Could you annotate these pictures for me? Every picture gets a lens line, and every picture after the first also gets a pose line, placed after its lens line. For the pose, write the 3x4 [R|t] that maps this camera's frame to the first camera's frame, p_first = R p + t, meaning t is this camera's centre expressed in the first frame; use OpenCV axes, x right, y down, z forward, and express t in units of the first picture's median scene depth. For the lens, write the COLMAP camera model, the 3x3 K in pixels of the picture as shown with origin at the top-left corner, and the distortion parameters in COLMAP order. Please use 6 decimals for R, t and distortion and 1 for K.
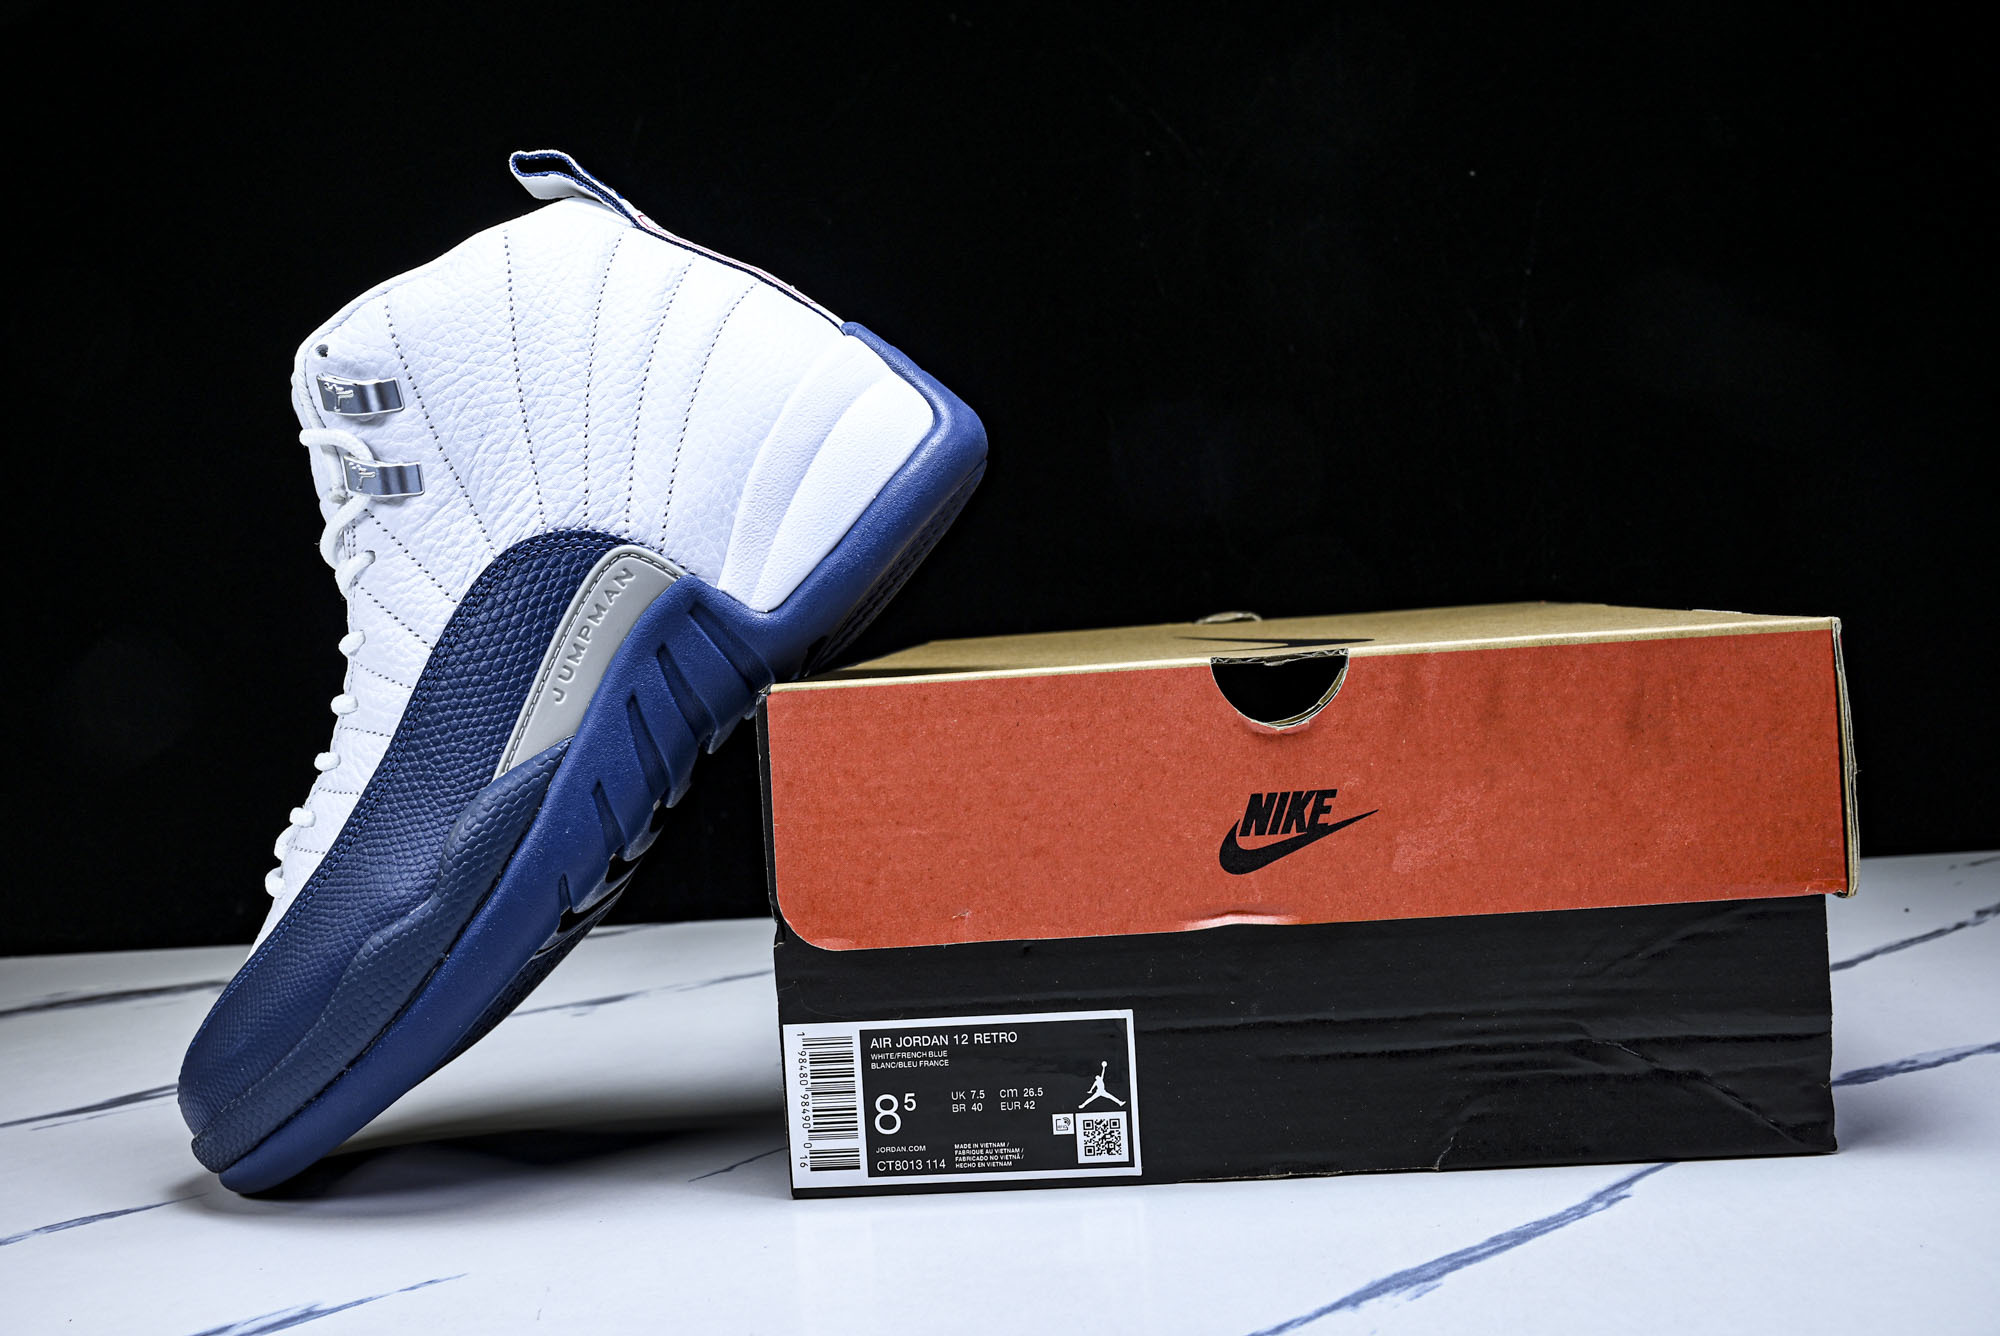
lens RADIAL K [[2047.3, 0, 1000.0], [0, 2047.3, 668.0], [0, 0, 1]] dist [0.003149, -0.004936]
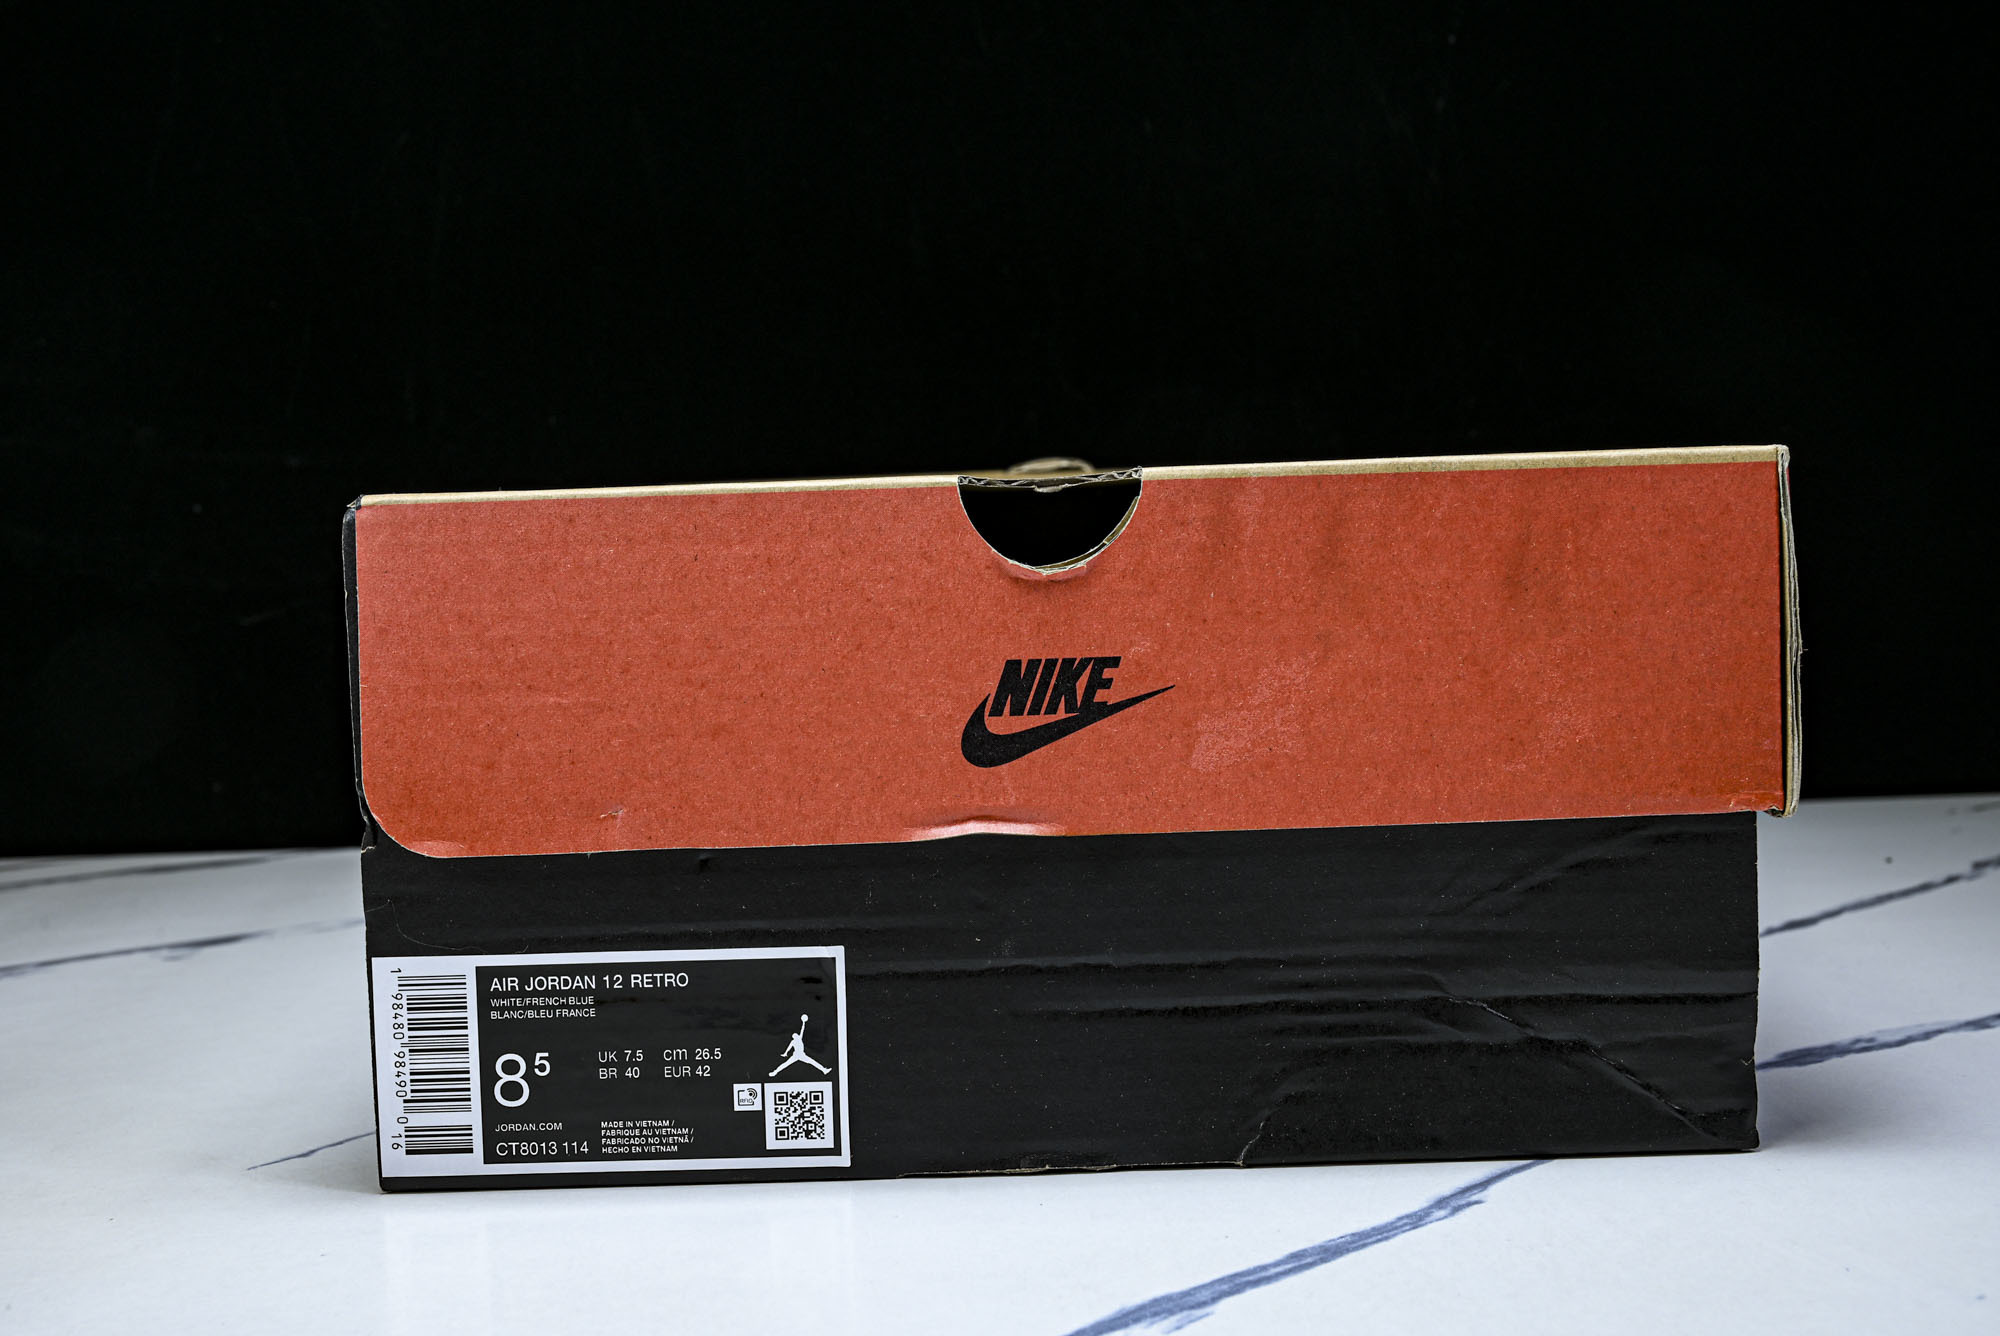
lens RADIAL K [[2484.4, 0, 1002.9], [0, 2484.4, 658.7], [0, 0, 1]] dist [0.002186, 0.017311]
pose [[0.997946, 0.027113, 0.058044, 0.068163], [-0.028978, 0.999083, 0.031528, 0.032222], [-0.057136, -0.033146, 0.997816, 0.097022]]
